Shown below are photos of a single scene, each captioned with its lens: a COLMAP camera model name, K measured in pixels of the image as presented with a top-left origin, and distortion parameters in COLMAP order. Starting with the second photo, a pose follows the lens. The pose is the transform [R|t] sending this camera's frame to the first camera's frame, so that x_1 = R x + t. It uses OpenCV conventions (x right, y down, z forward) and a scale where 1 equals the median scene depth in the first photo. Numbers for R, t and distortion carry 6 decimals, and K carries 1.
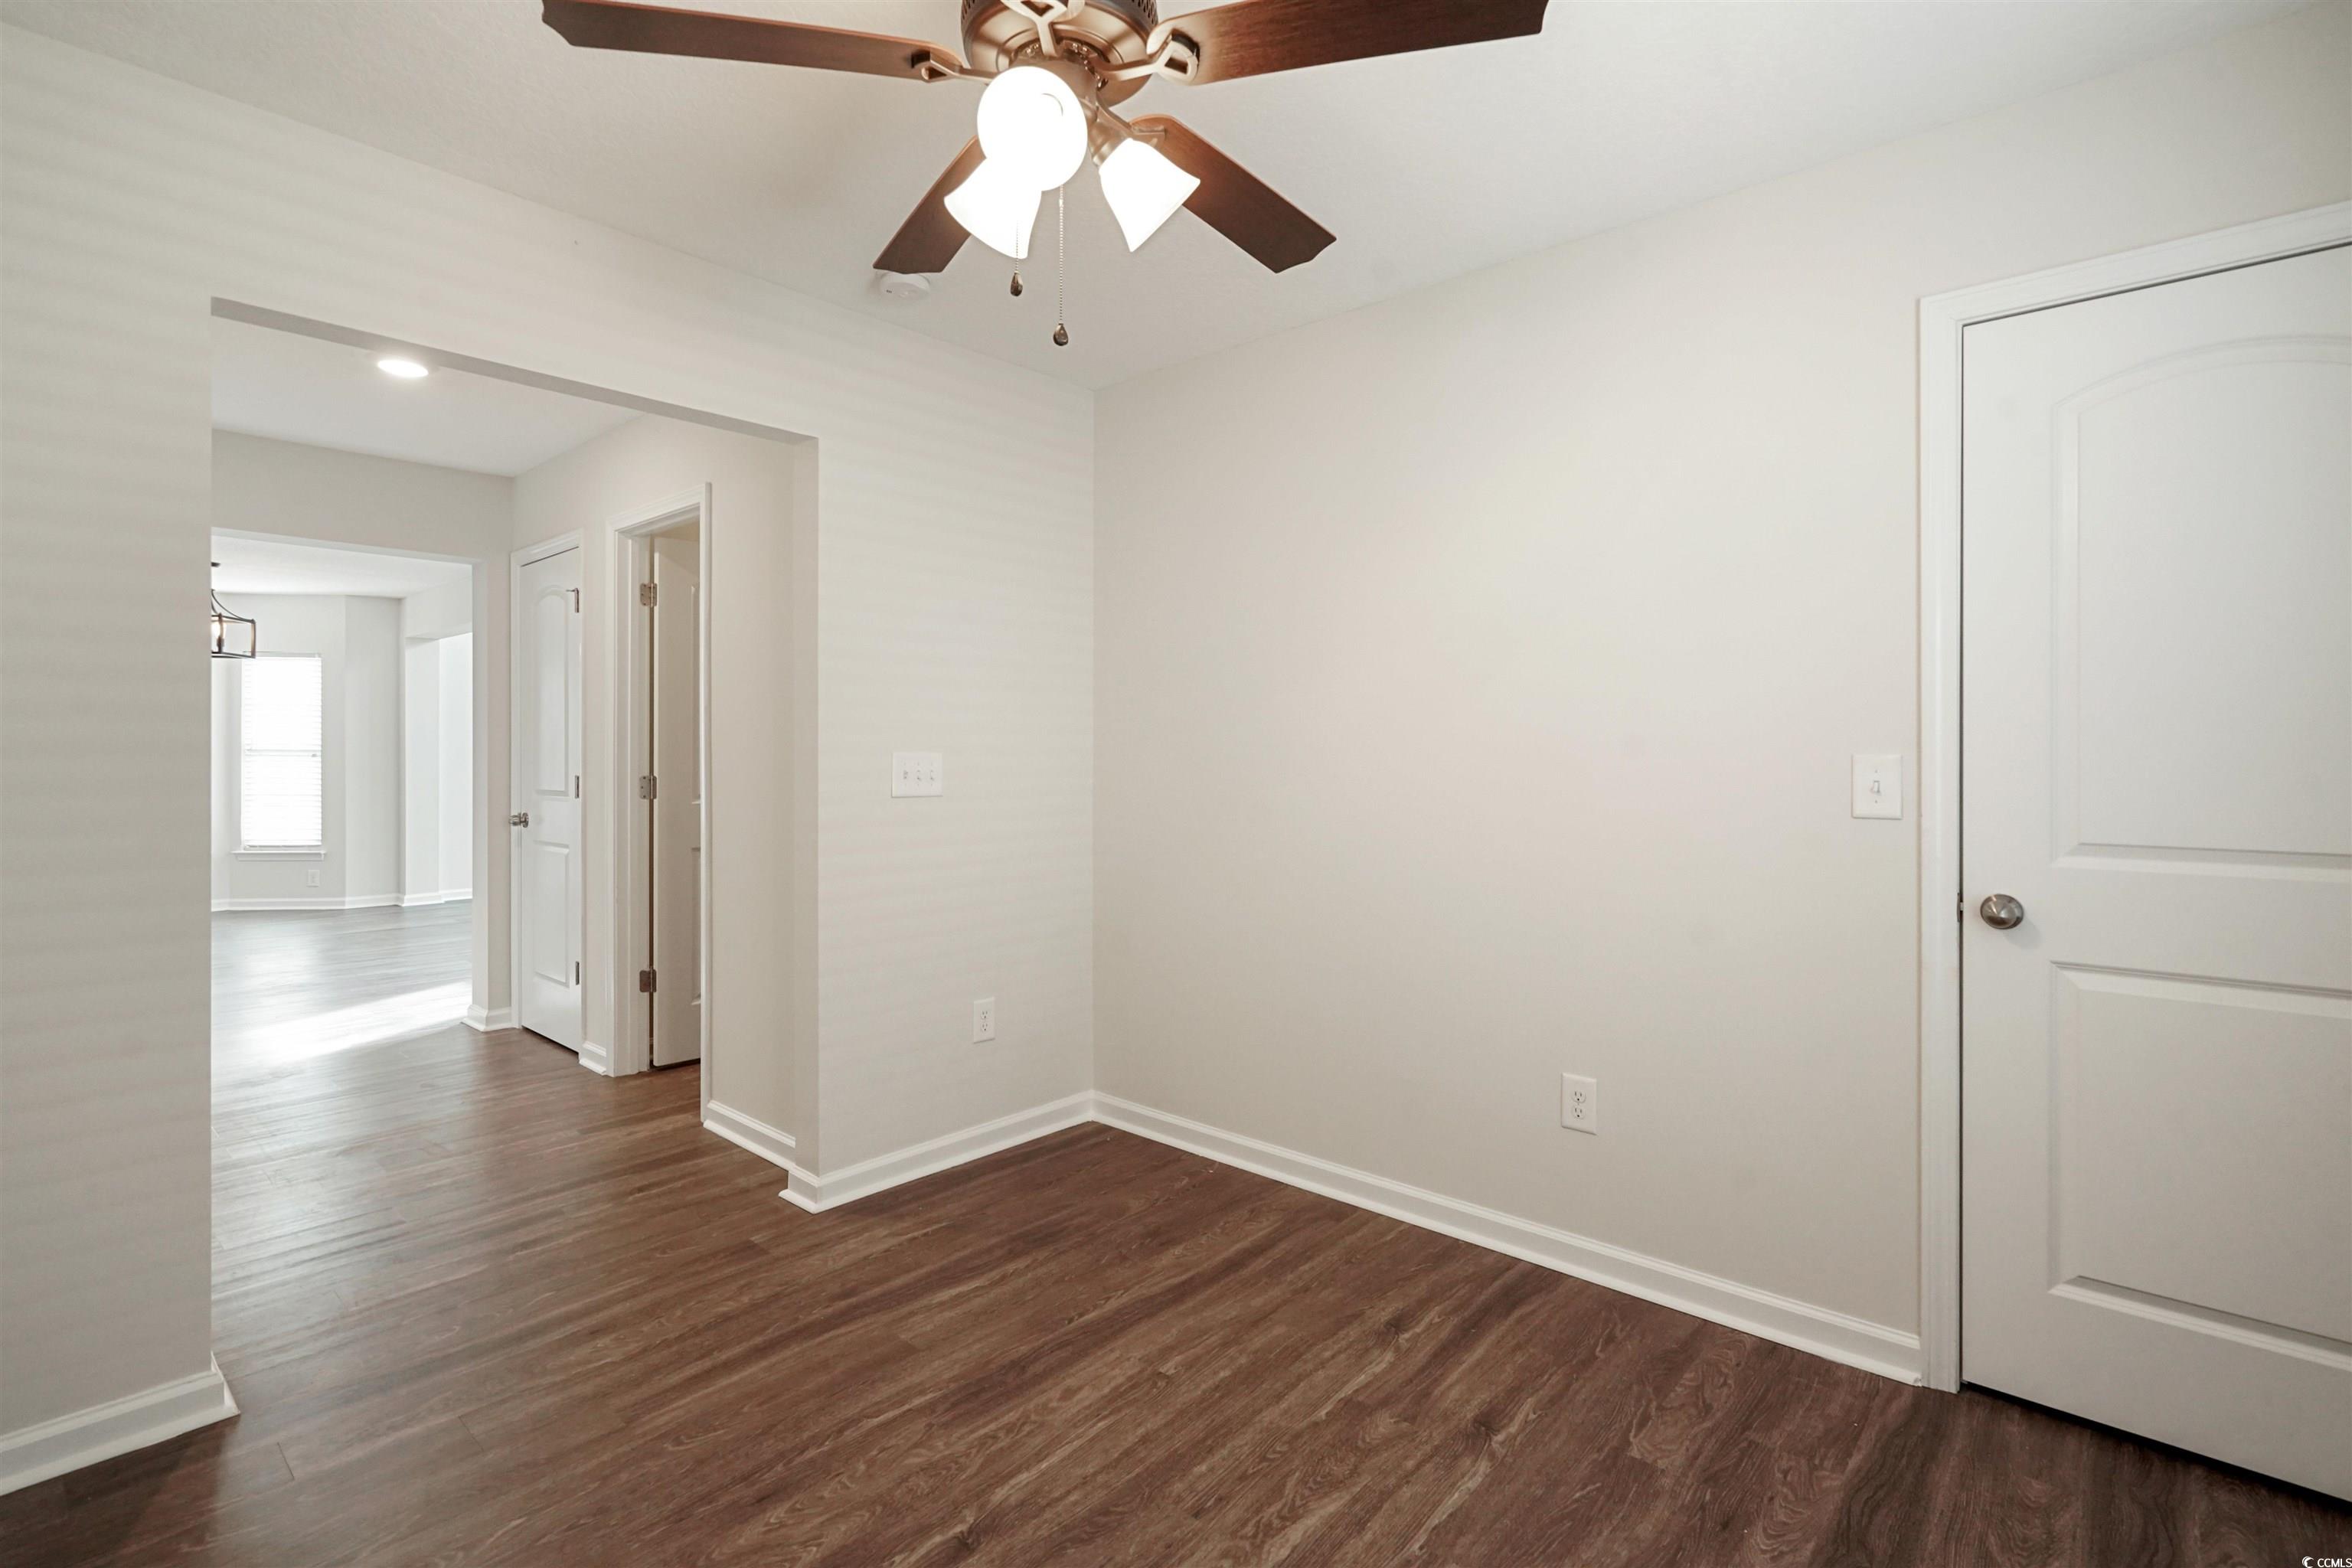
lens RADIAL K [[1092.1, 0, 1189.5], [0, 1092.1, 766.2], [0, 0, 1]] dist [-0.001937, -0.000582]
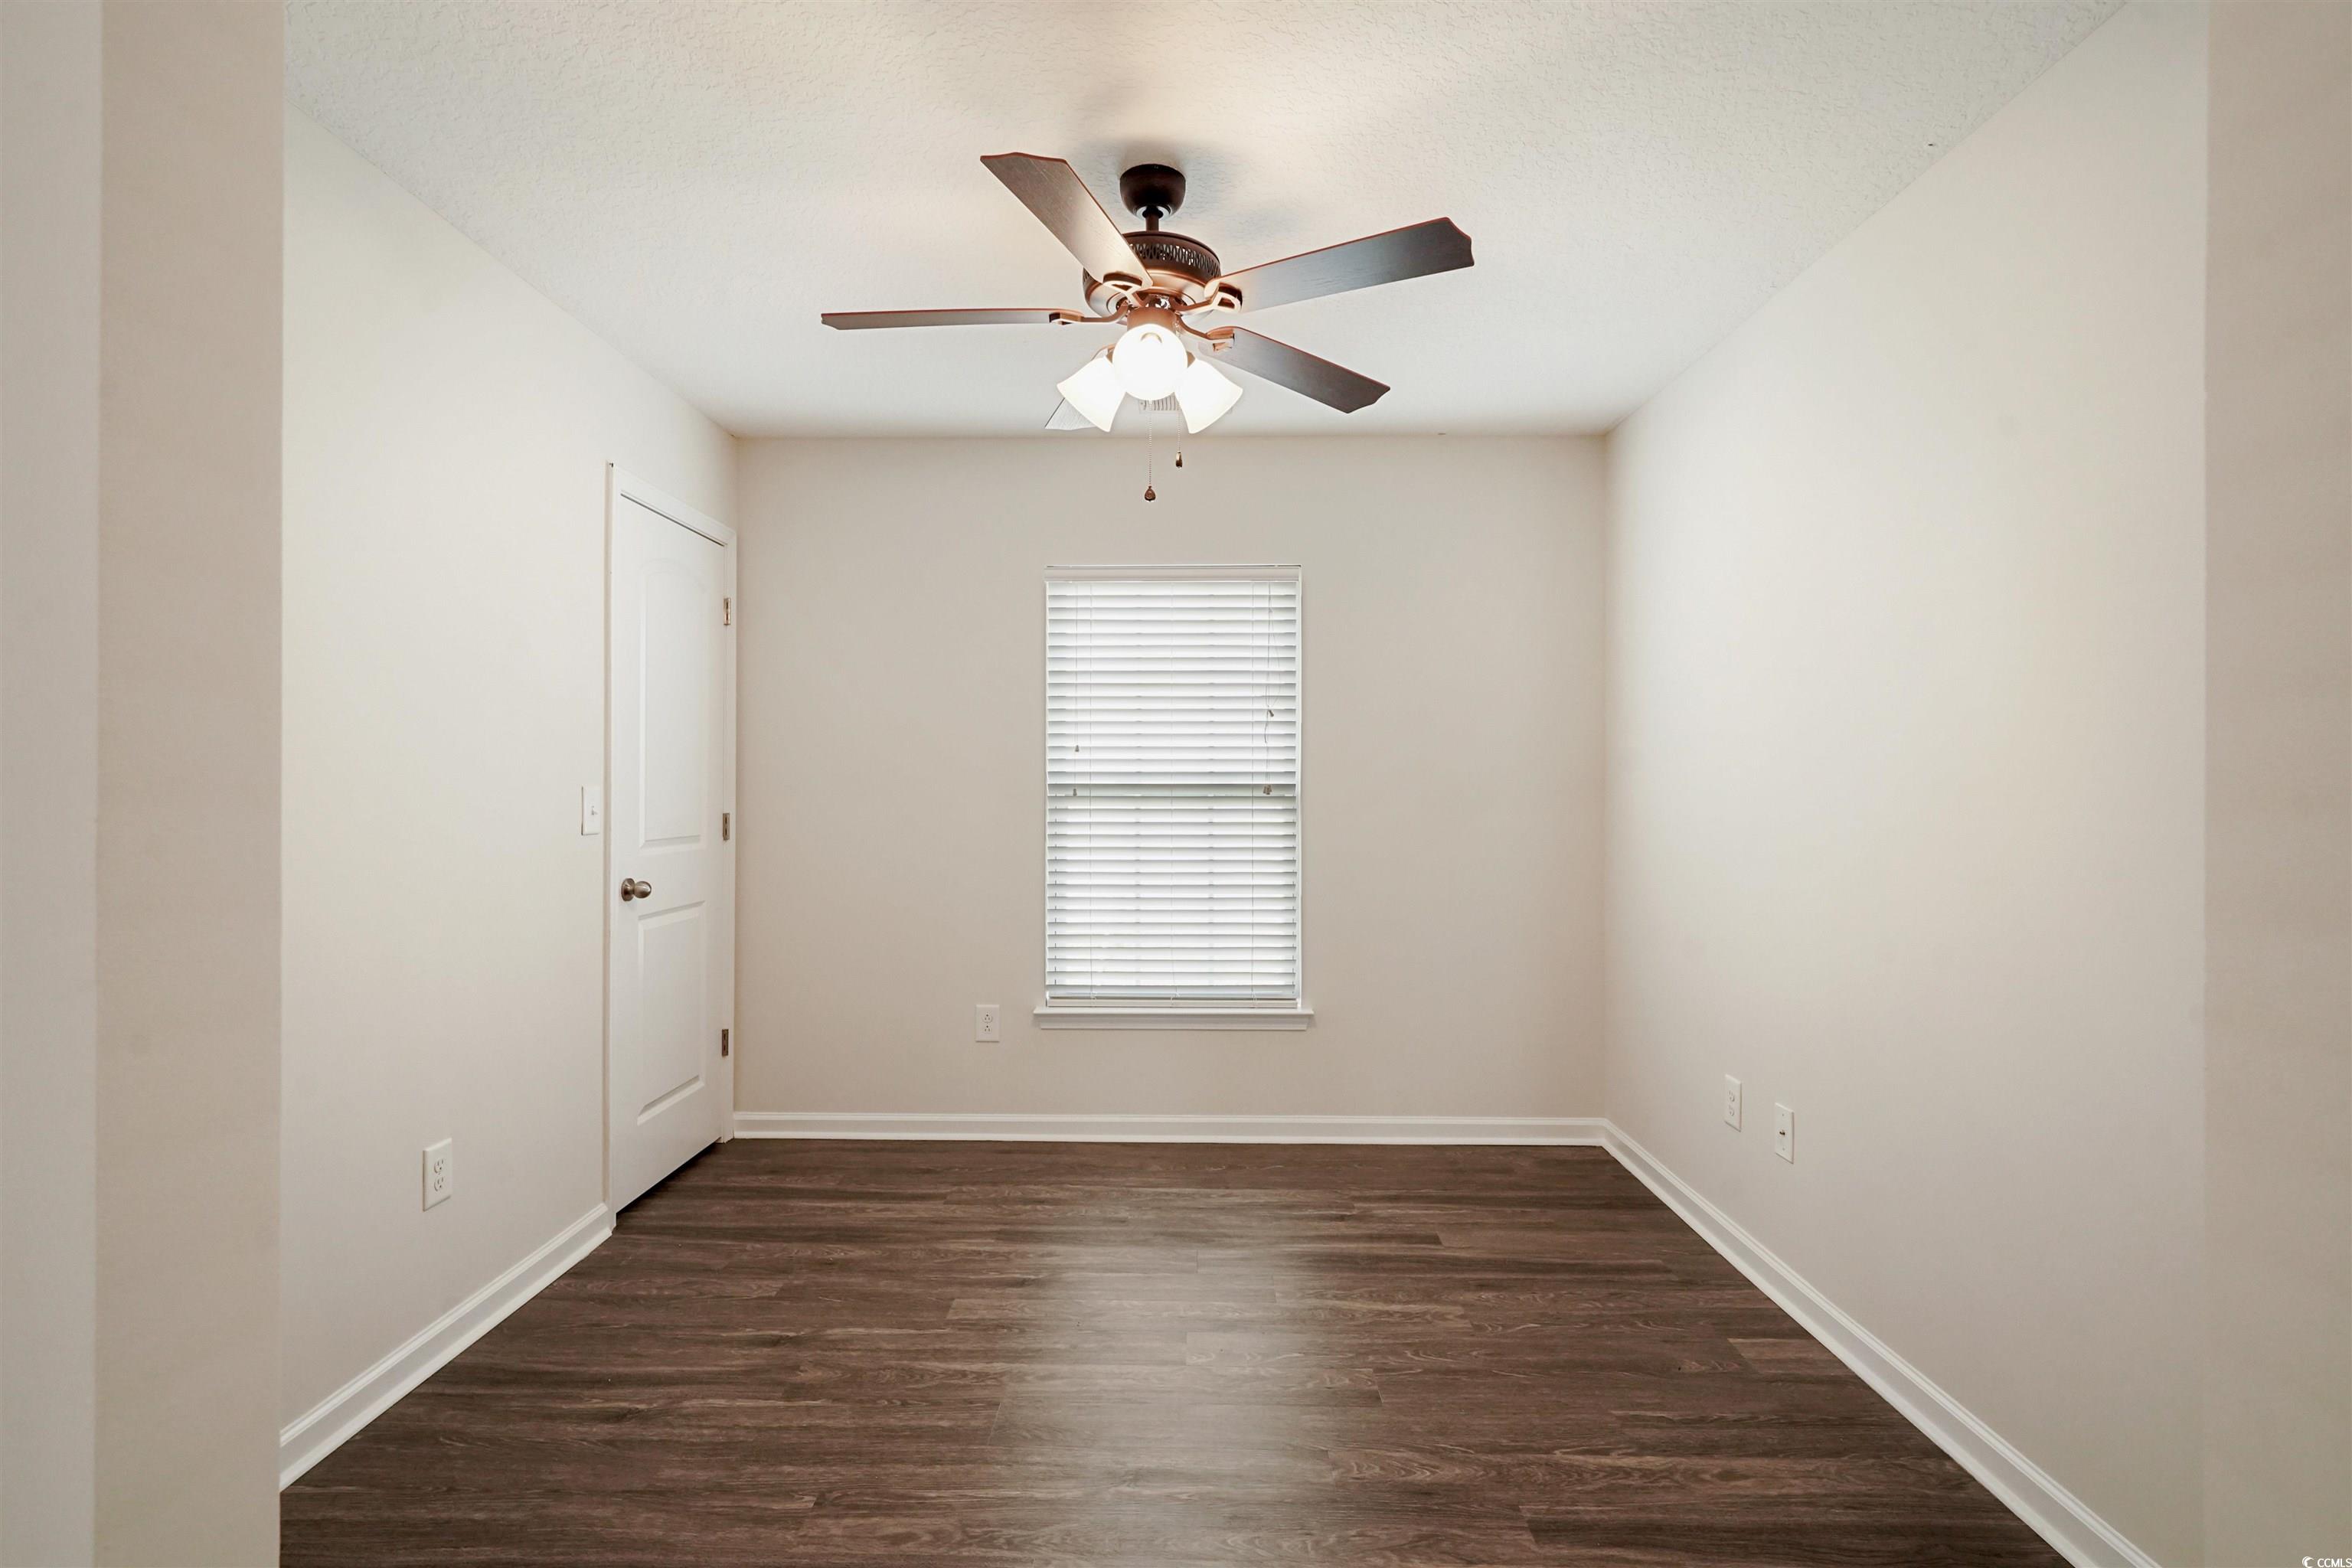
lens RADIAL K [[1092.1, 0, 1179.8], [0, 1092.1, 787.9], [0, 0, 1]] dist [-0.001937, -0.000582]
pose [[-0.648395, -0.006993, 0.761272, -0.902262], [0.002684, 0.999931, 0.011471, -0.023010], [-0.761299, 0.009481, -0.648331, 1.385256]]
